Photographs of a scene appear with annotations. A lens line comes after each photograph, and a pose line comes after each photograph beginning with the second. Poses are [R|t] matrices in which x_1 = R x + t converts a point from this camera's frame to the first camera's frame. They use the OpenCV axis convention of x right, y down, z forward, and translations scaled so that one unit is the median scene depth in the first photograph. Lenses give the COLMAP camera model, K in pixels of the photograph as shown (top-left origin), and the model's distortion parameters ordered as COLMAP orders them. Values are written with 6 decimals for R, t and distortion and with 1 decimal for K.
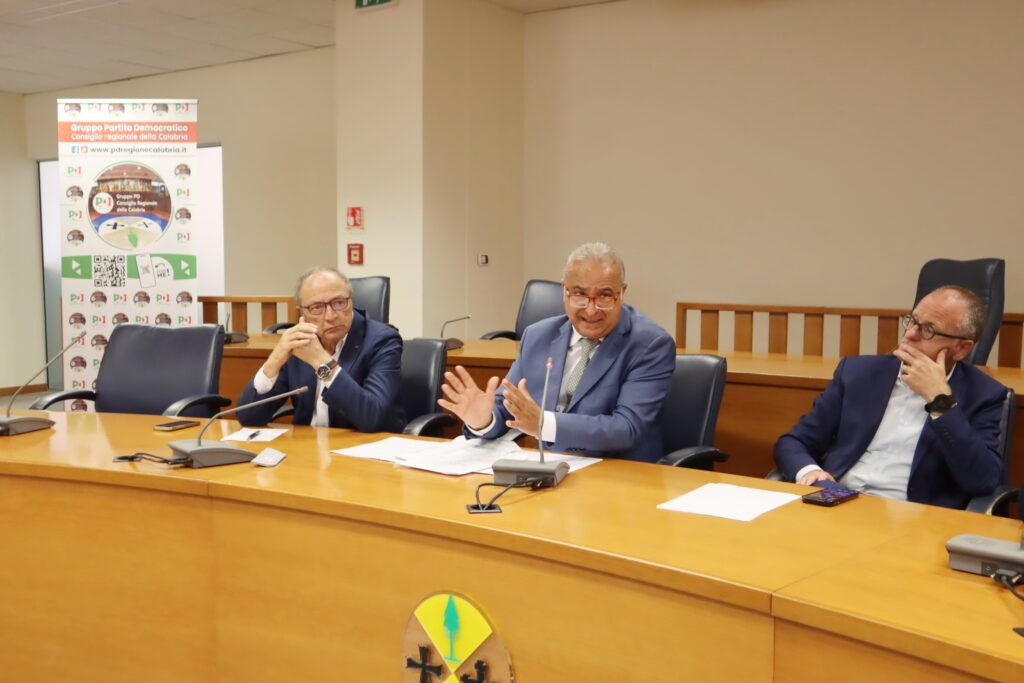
lens RADIAL K [[1037.2, 0, 504.4], [0, 1037.2, 342.7], [0, 0, 1]] dist [0.050678, 0.000000]
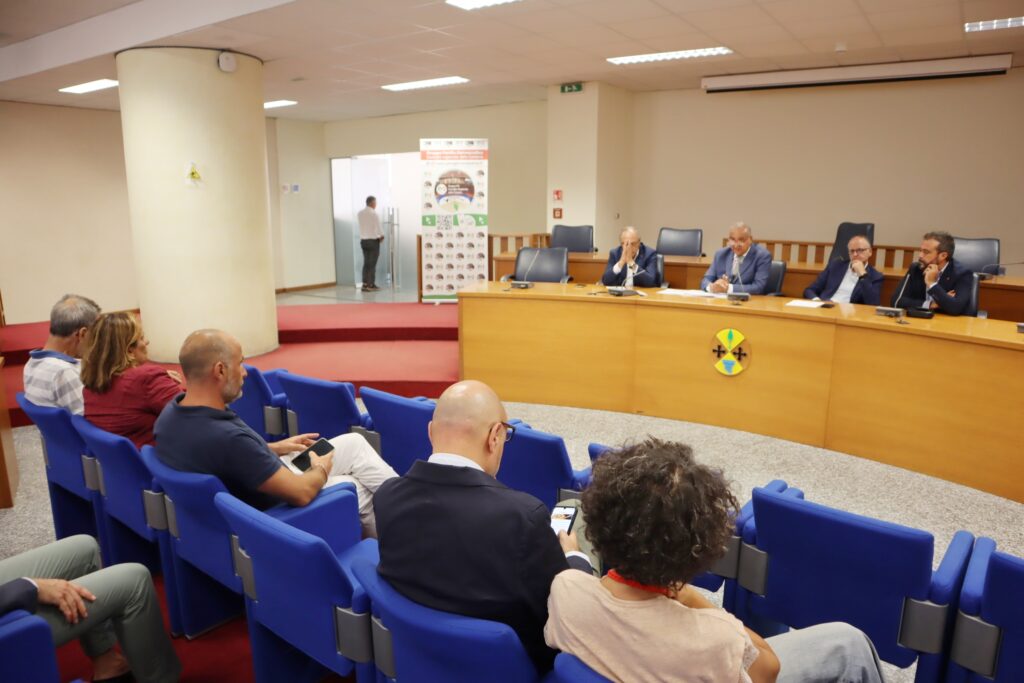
lens RADIAL K [[764.1, 0, 477.4], [0, 764.1, 333.6], [0, 0, 1]] dist [-0.113206, 0.075789]
pose [[0.999993, -0.002496, 0.002946, -0.318775], [0.002200, 0.995336, 0.096444, 0.005408], [-0.003173, -0.096436, 0.995334, -0.527881]]
